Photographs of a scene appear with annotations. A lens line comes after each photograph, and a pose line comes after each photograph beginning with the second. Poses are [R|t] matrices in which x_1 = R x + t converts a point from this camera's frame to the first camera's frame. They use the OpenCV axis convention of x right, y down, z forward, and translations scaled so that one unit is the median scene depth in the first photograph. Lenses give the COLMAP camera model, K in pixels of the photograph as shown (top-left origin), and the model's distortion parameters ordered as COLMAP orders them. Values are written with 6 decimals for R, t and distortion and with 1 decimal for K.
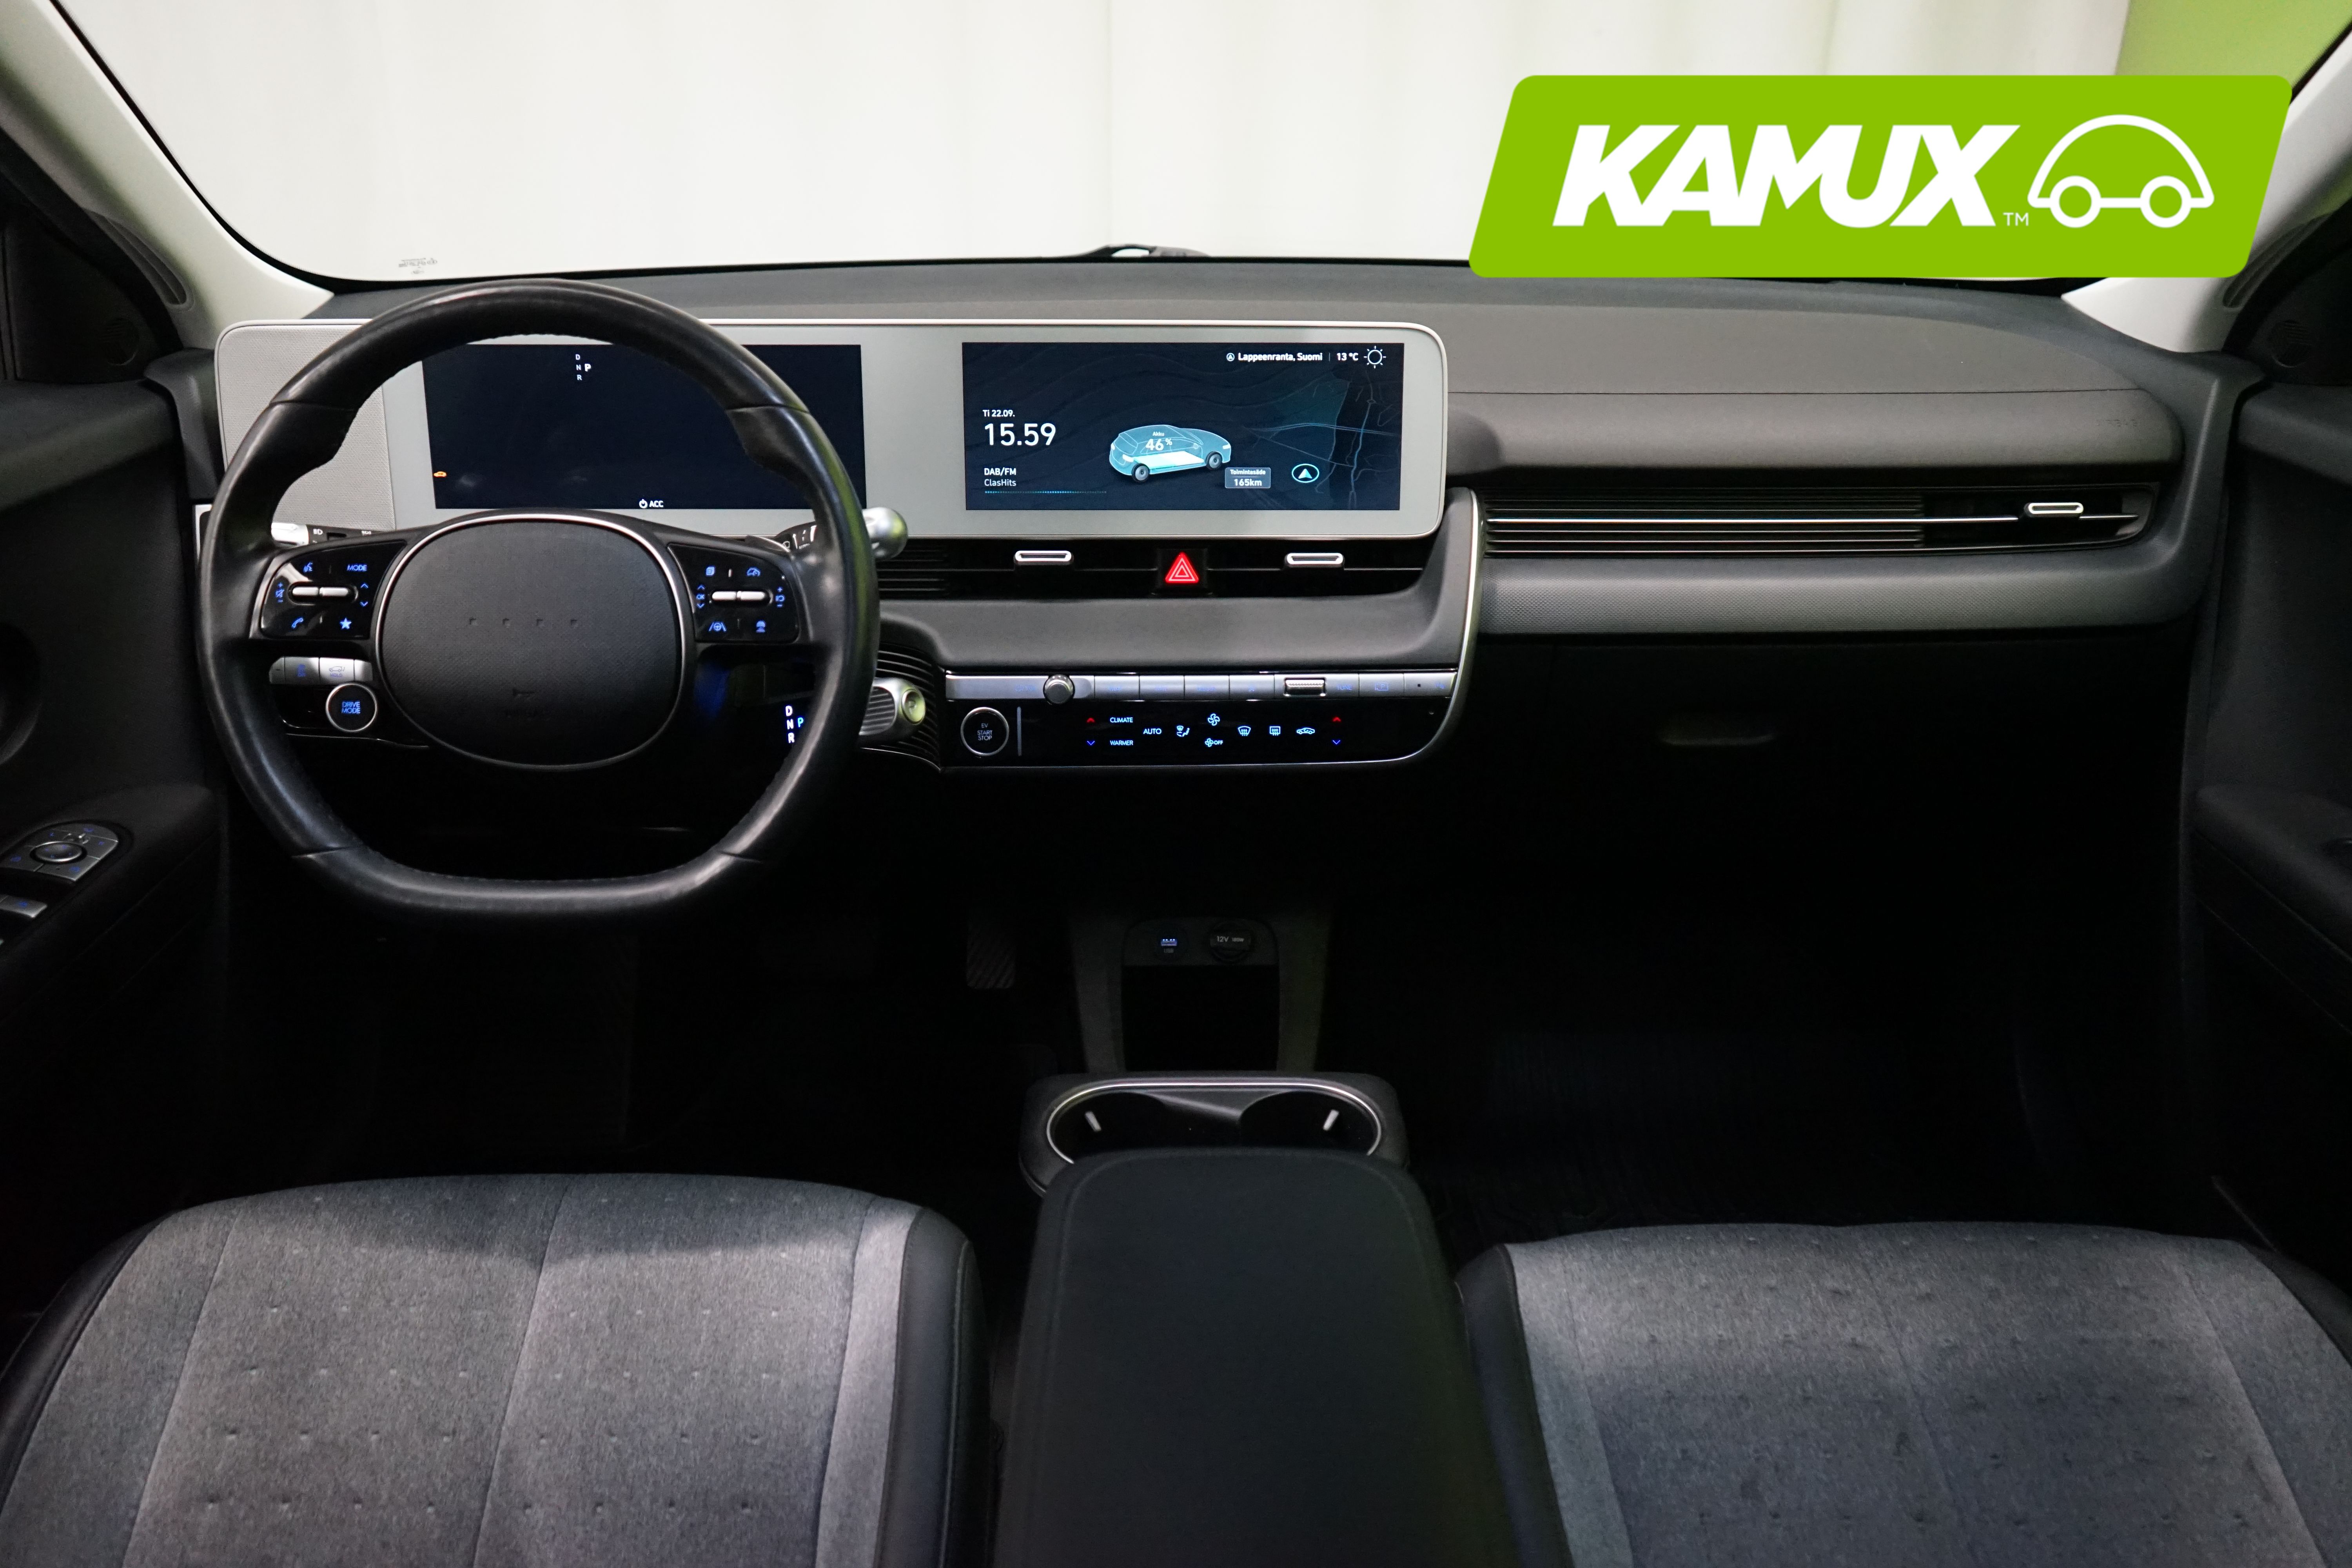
lens RADIAL K [[1904.3, 0, 1176.4], [0, 1904.3, 781.2], [0, 0, 1]] dist [0.015203, 0.014744]
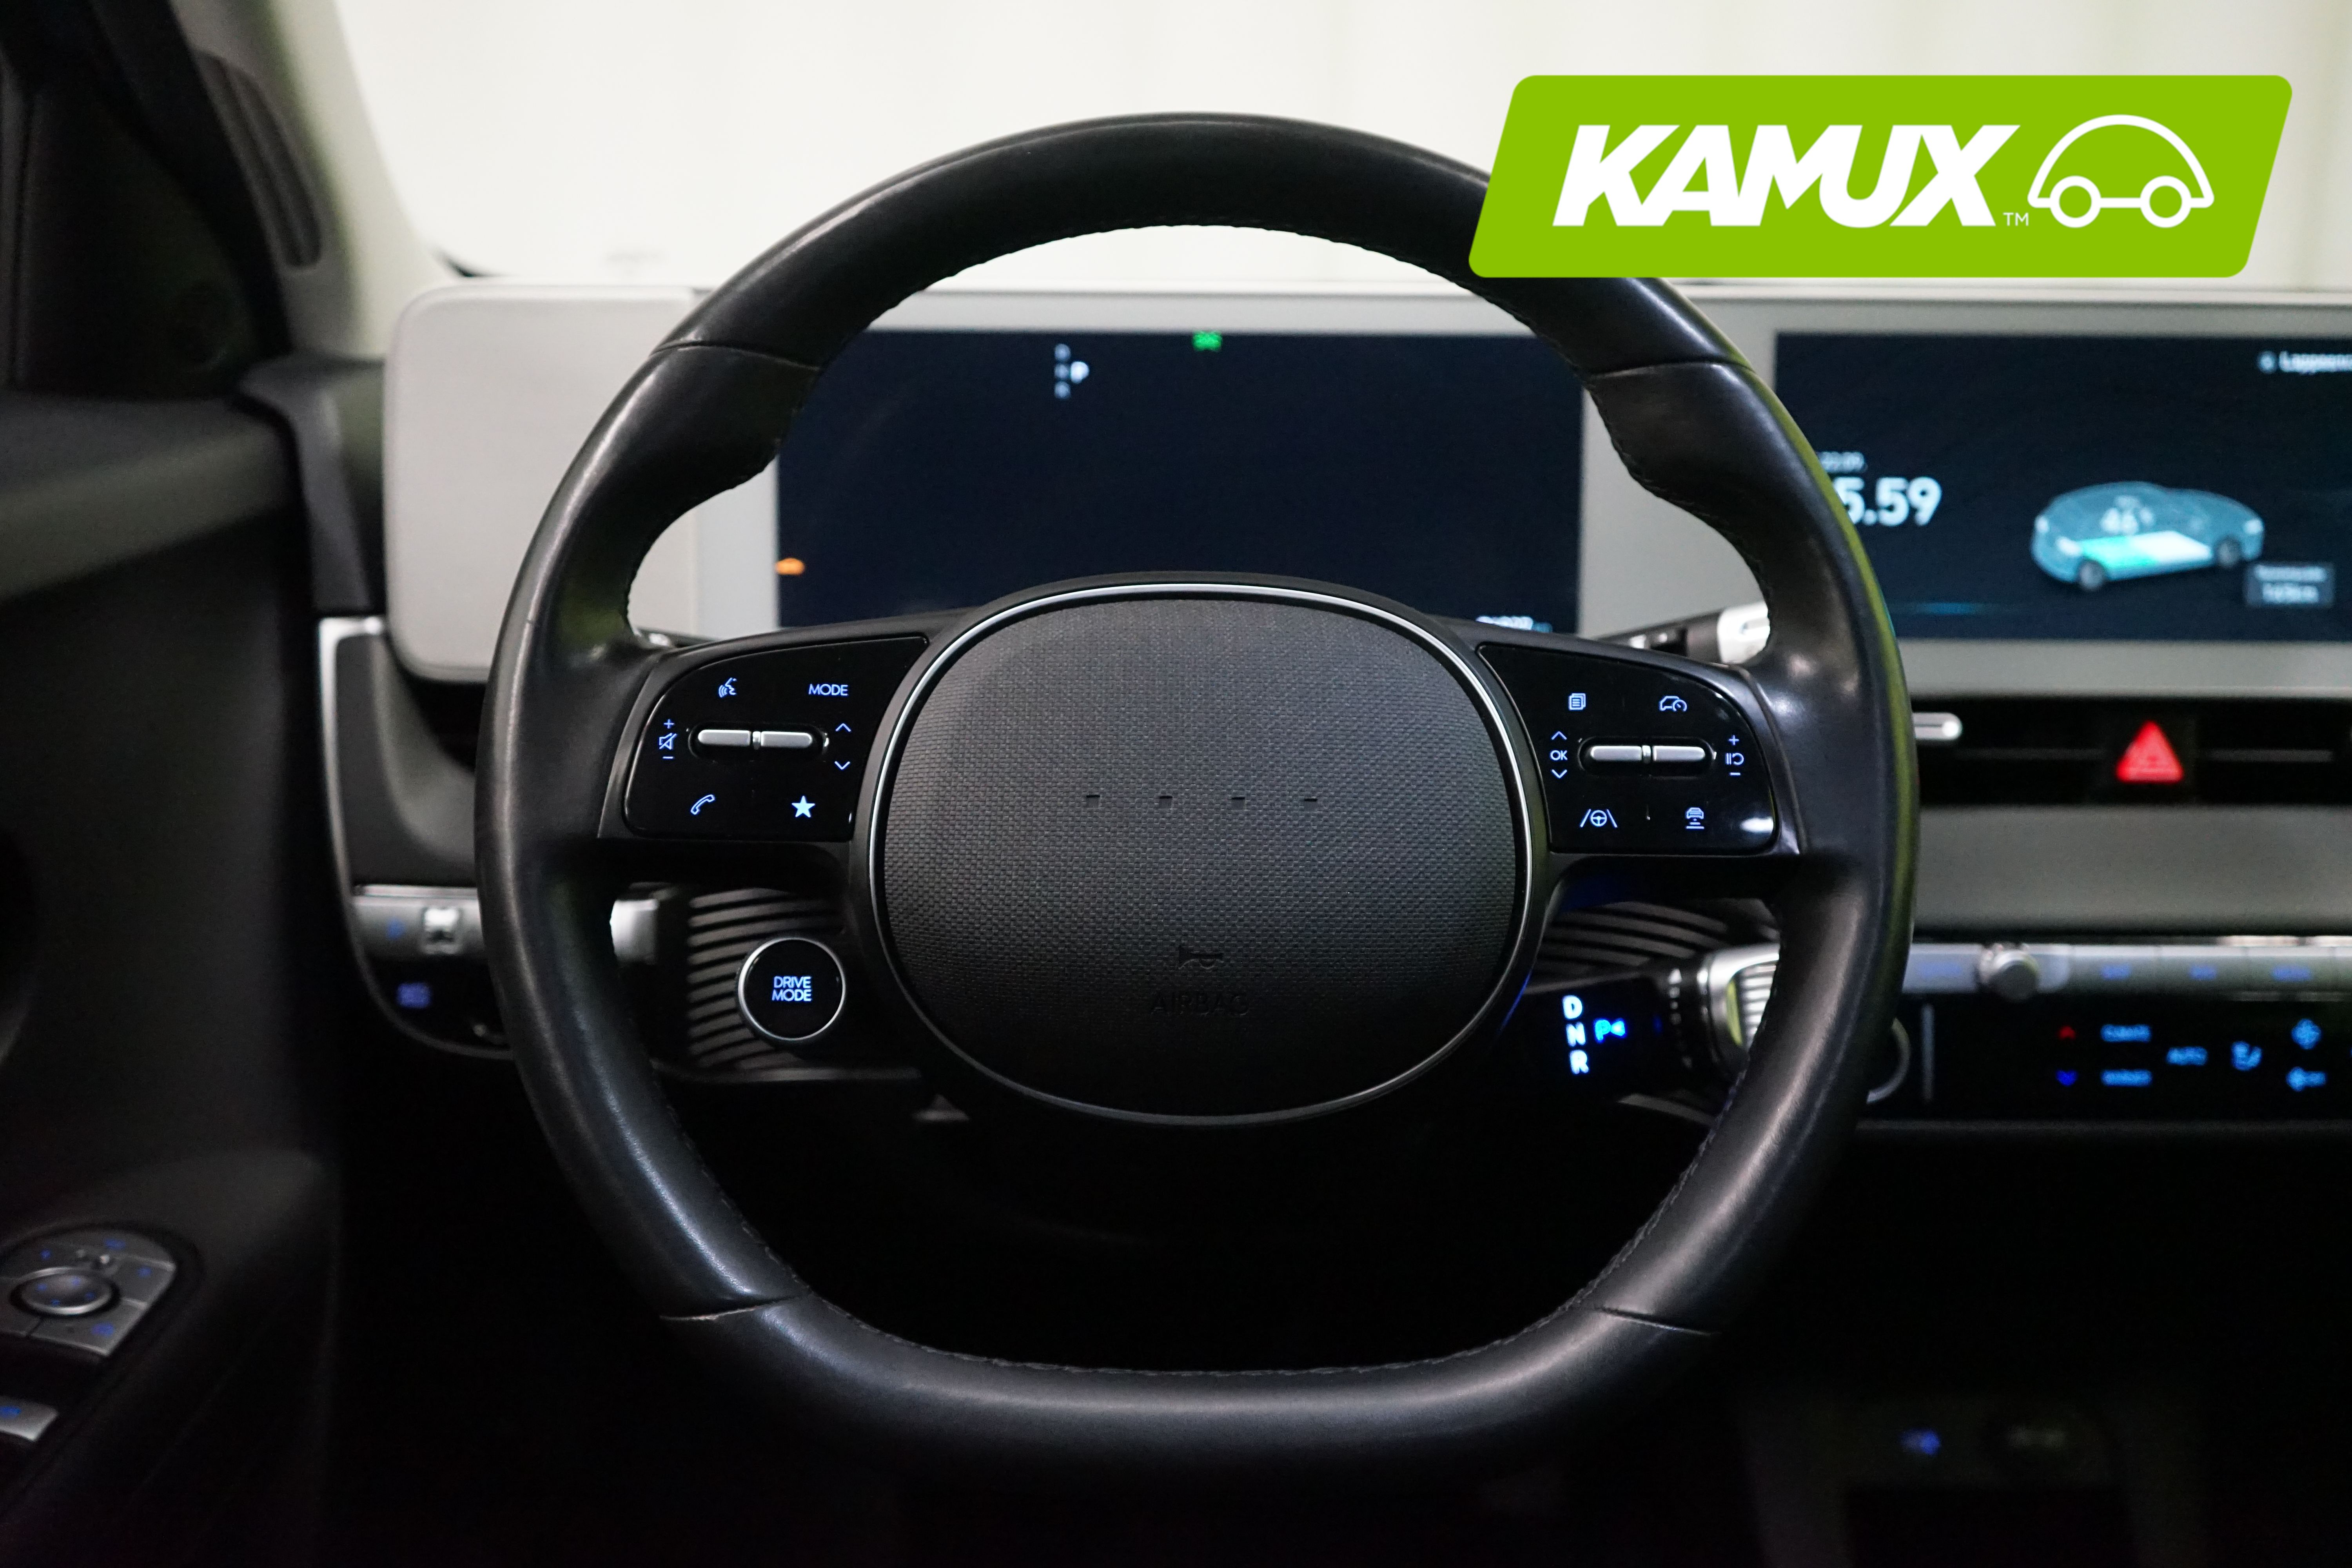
lens RADIAL K [[2392.8, 0, 1175.7], [0, 2392.8, 786.8], [0, 0, 1]] dist [0.025671, 0.000000]
pose [[0.999816, 0.007781, 0.017507, -0.297044], [-0.005168, 0.989472, -0.144632, -0.002788], [-0.018448, 0.144515, 0.989331, 0.352292]]
